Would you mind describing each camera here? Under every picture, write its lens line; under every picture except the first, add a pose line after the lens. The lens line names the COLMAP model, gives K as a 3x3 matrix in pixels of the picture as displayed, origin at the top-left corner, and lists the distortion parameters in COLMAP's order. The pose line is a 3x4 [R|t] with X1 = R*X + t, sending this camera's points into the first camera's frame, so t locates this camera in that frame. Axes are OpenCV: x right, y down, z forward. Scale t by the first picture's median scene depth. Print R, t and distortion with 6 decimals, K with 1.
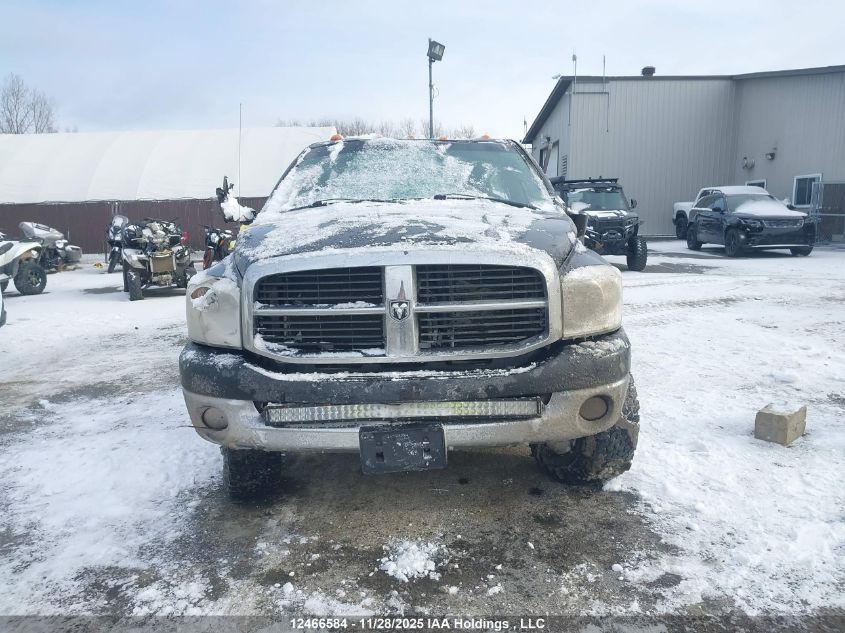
lens RADIAL K [[630.9, 0, 422.5], [0, 630.9, 316.5], [0, 0, 1]] dist [0.032507, 0.000382]
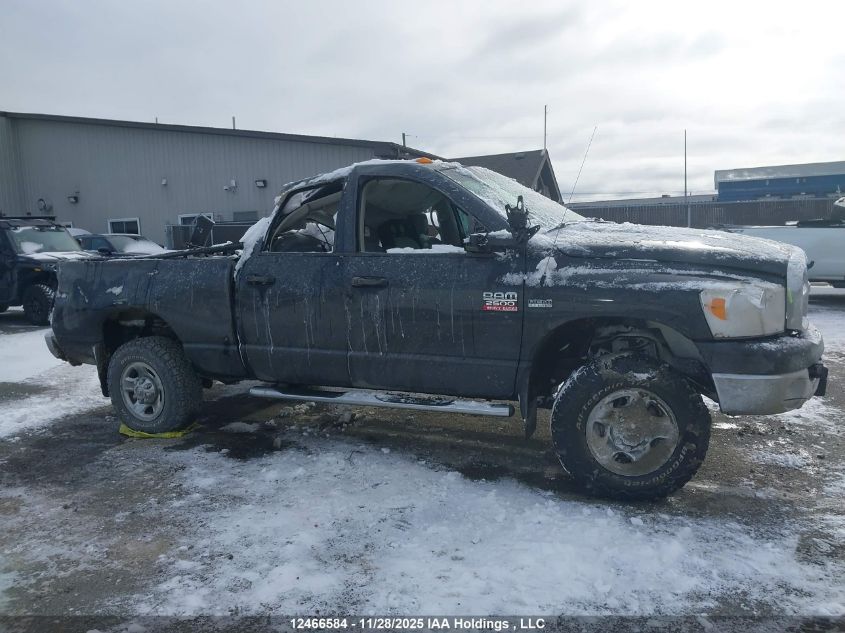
lens RADIAL K [[630.9, 0, 422.5], [0, 630.9, 316.5], [0, 0, 1]] dist [0.032507, 0.000382]
pose [[0.458682, -0.118918, 0.880607, -0.938793], [0.178457, 0.983142, 0.039811, -0.084685], [-0.870496, 0.138890, 0.472171, 0.554075]]
